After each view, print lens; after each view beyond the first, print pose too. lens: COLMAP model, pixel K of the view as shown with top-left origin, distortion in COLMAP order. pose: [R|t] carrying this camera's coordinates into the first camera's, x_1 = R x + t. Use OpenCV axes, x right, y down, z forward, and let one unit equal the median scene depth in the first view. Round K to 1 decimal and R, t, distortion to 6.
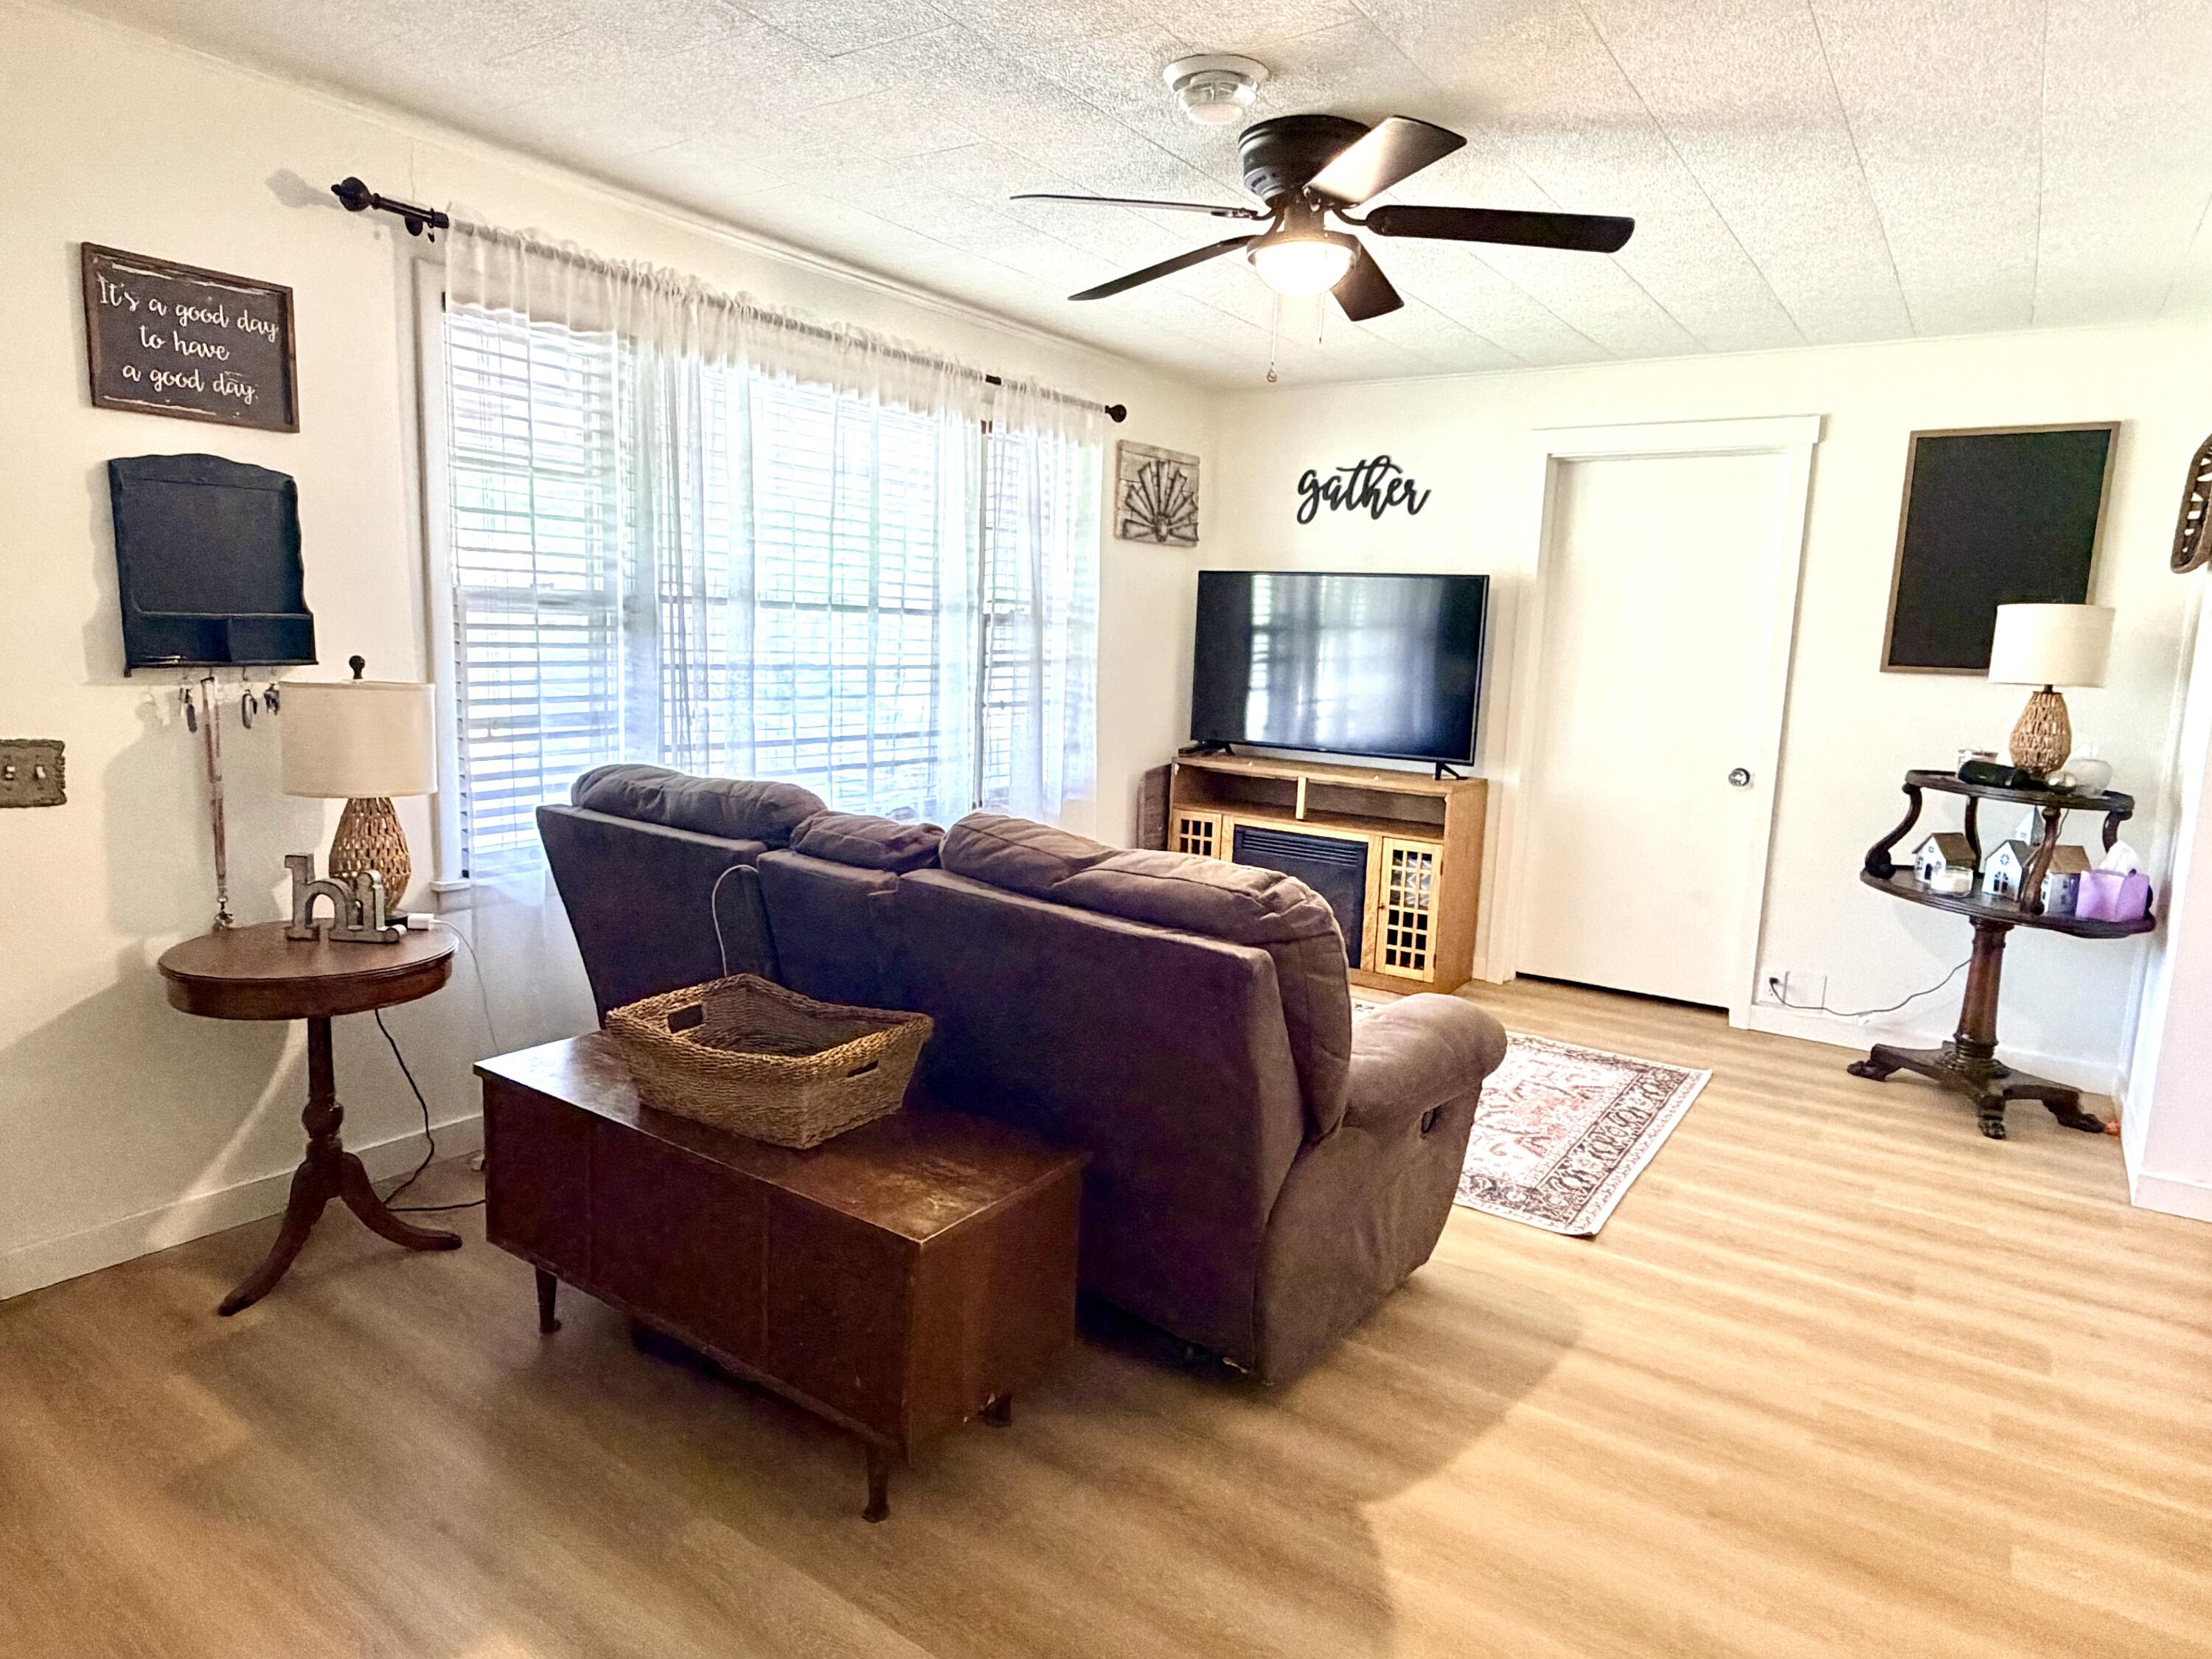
lens RADIAL K [[1326.4, 0, 1101.9], [0, 1326.4, 825.6], [0, 0, 1]] dist [-0.001032, 0.002542]
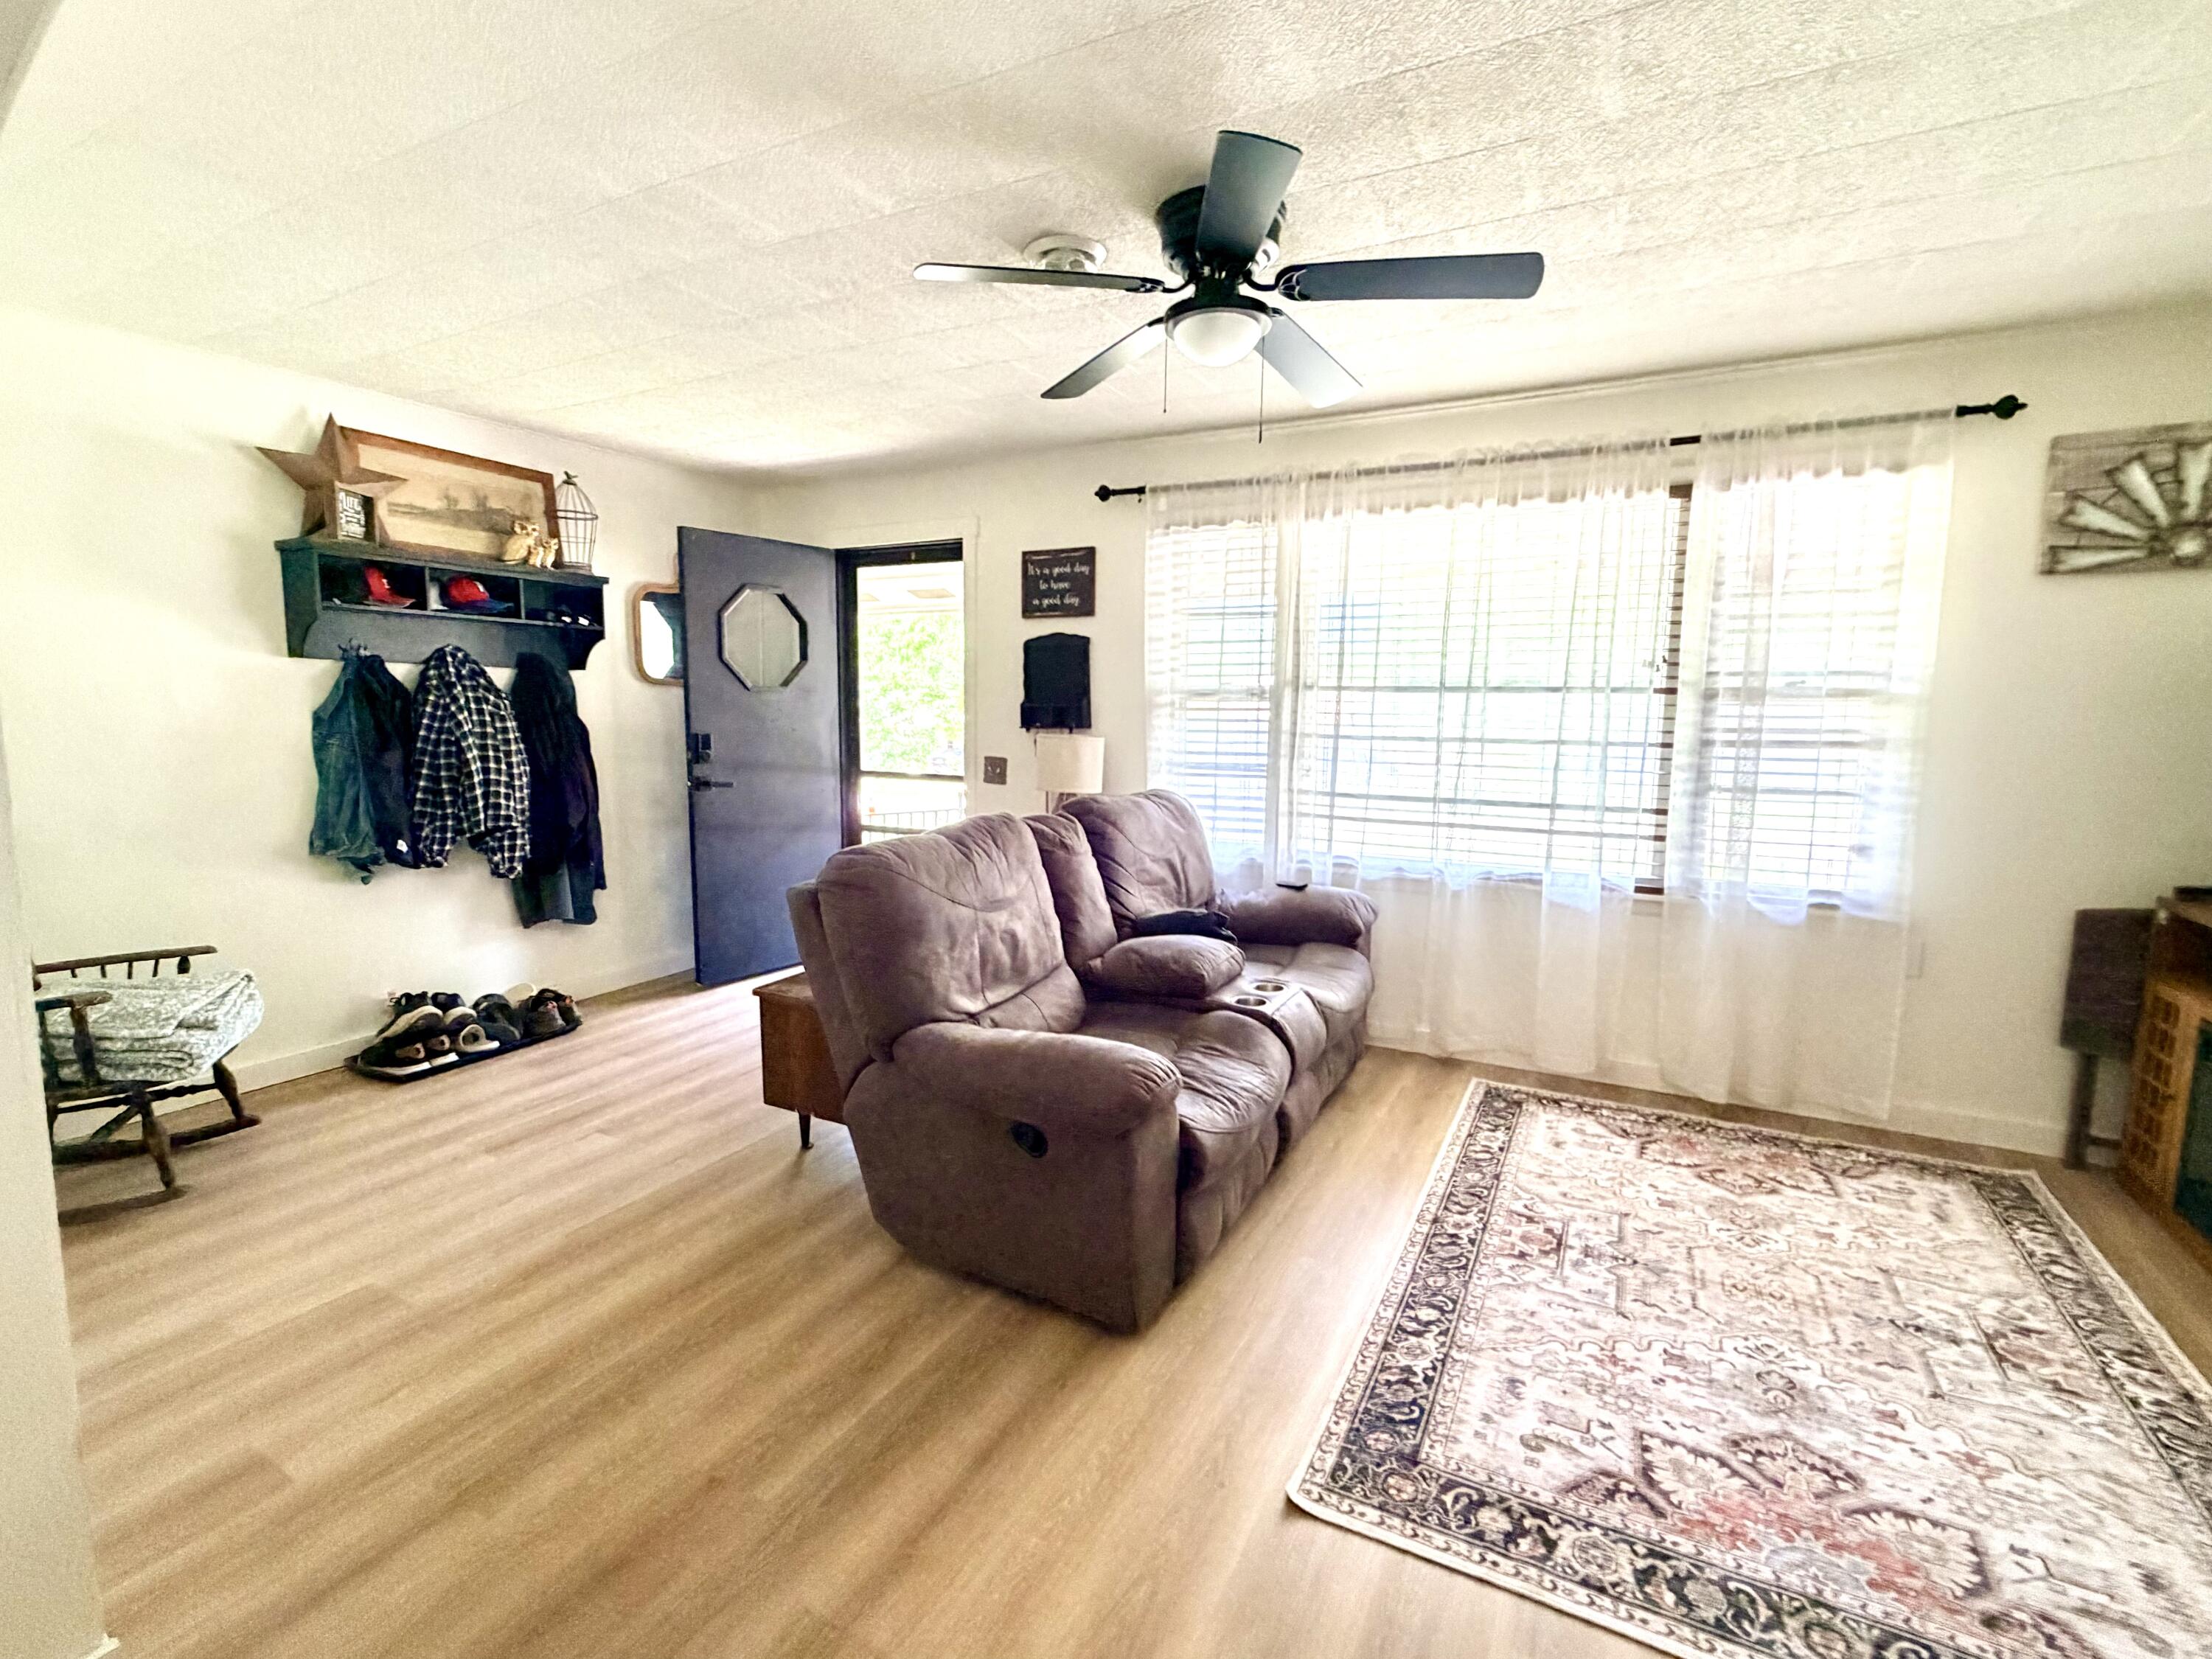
lens RADIAL K [[1003.0, 0, 1100.4], [0, 1003.0, 831.6], [0, 0, 1]] dist [0.001558, -0.000554]
pose [[0.114996, 0.085673, -0.989665, 0.647874], [-0.153845, 0.985789, 0.067462, -0.050272], [0.981380, 0.144497, 0.126542, 0.585798]]
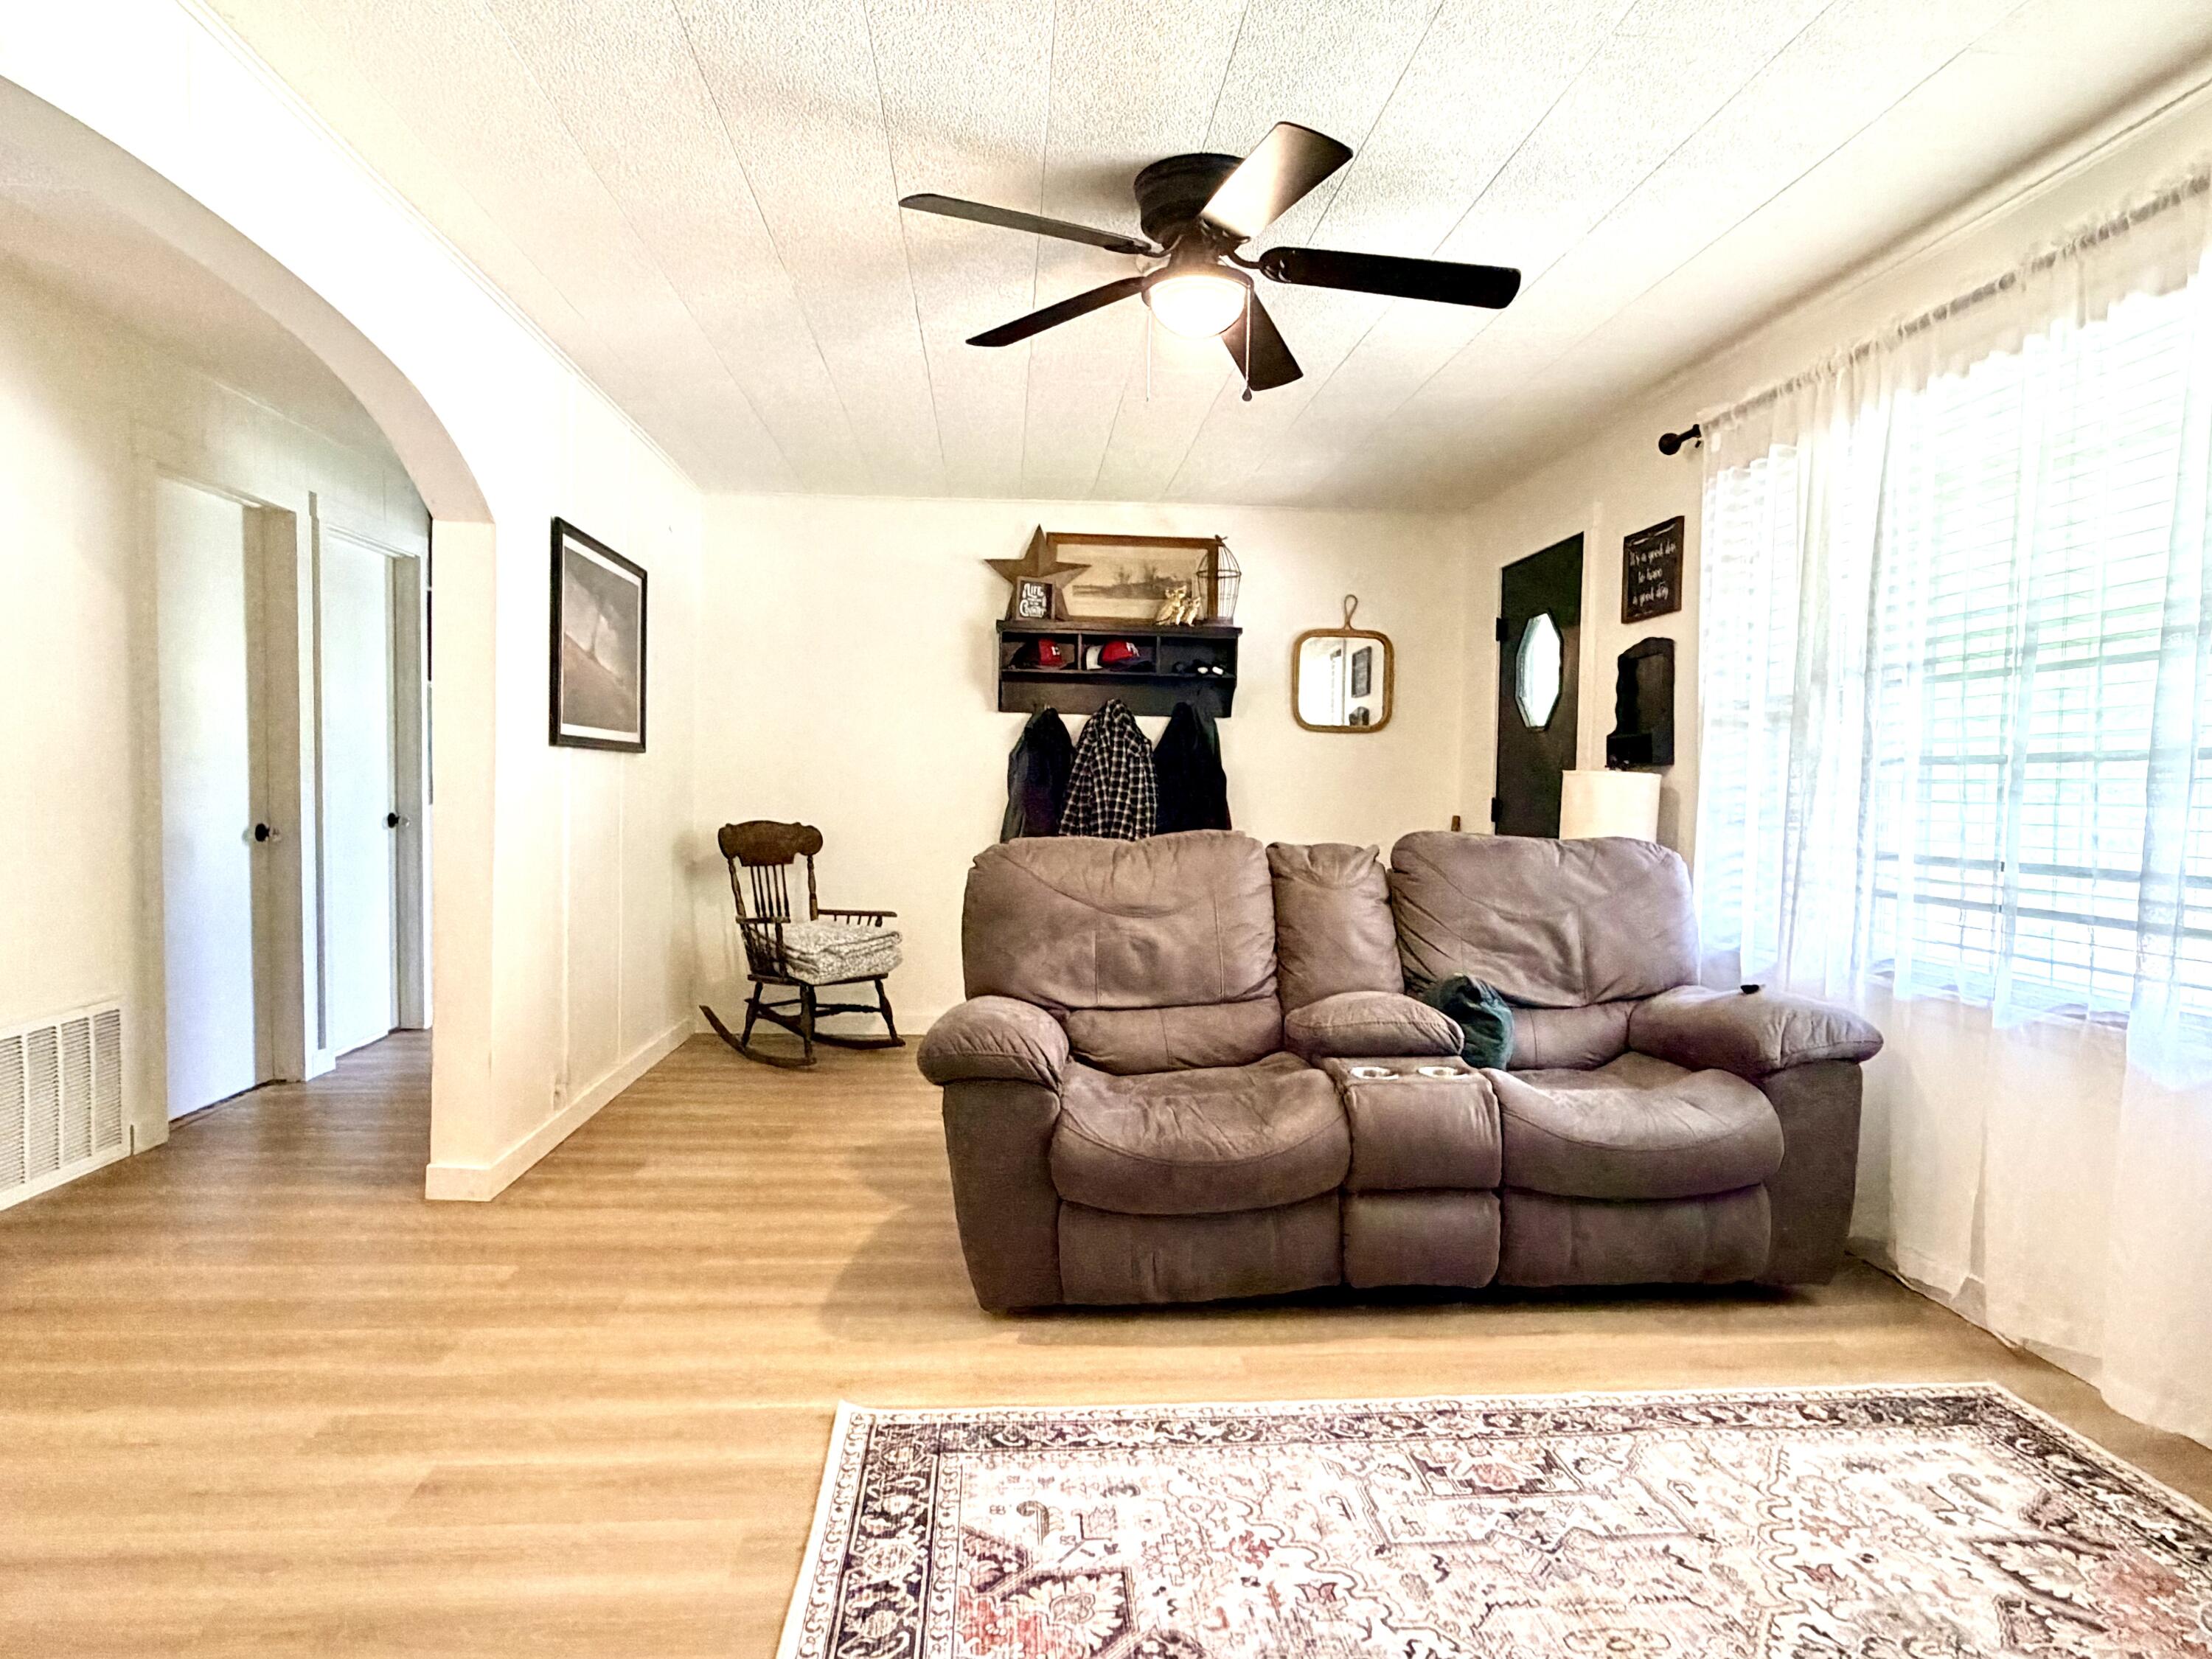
lens RADIAL K [[1326.4, 0, 1101.8], [0, 1326.4, 833.6], [0, 0, 1]] dist [-0.001032, 0.002542]
pose [[-0.777212, -0.029443, -0.628549, 0.556665], [-0.138592, 0.982384, 0.125354, -0.099687], [0.613786, 0.184539, -0.767601, 1.214804]]
